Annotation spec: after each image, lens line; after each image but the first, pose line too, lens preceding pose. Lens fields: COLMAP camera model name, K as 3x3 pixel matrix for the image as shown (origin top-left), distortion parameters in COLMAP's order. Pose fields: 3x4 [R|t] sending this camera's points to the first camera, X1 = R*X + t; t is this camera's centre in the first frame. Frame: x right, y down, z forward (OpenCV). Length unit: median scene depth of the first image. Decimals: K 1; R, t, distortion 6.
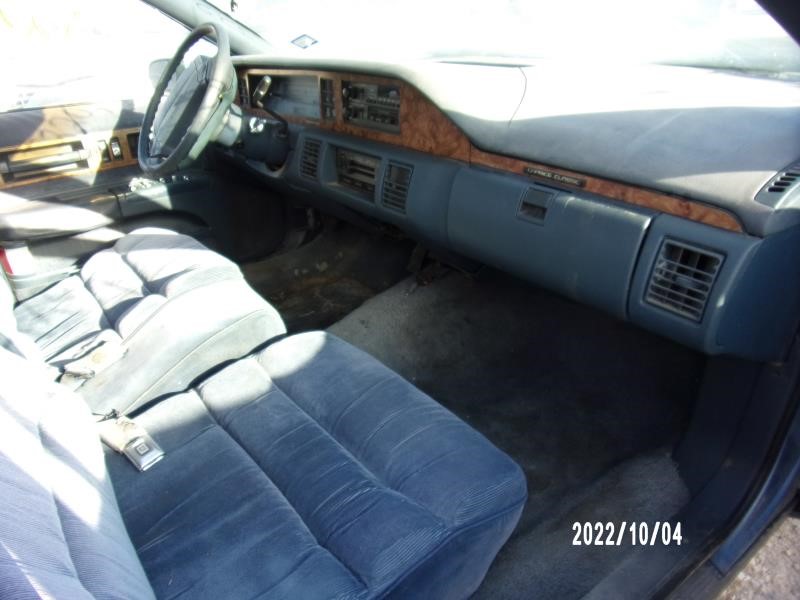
lens RADIAL K [[568.9, 0, 400.0], [0, 568.9, 300.0], [0, 0, 1]] dist [-0.010094, -0.004947]
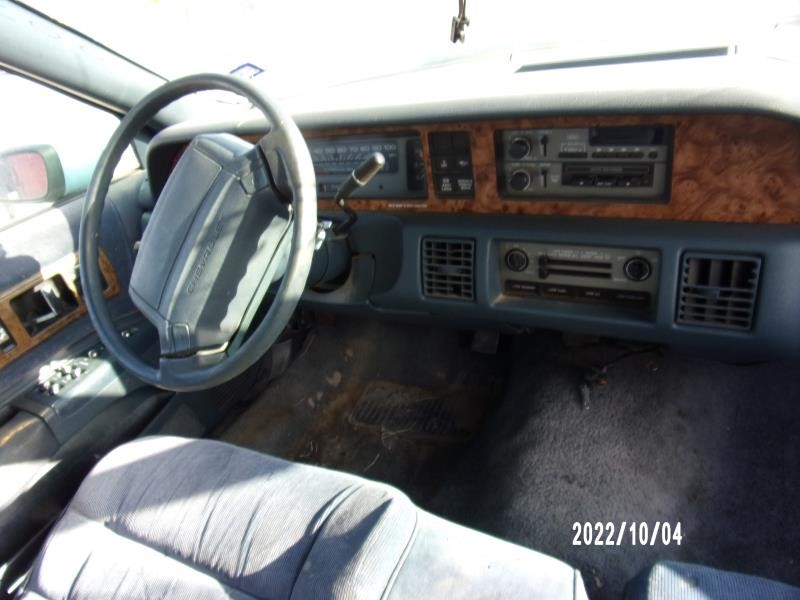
lens RADIAL K [[568.9, 0, 400.0], [0, 568.9, 300.0], [0, 0, 1]] dist [-0.010094, -0.004947]
pose [[0.899411, -0.308769, 0.309389, -0.425657], [0.305434, 0.950291, 0.060474, -0.288157], [-0.312682, 0.040107, 0.949011, 0.486246]]
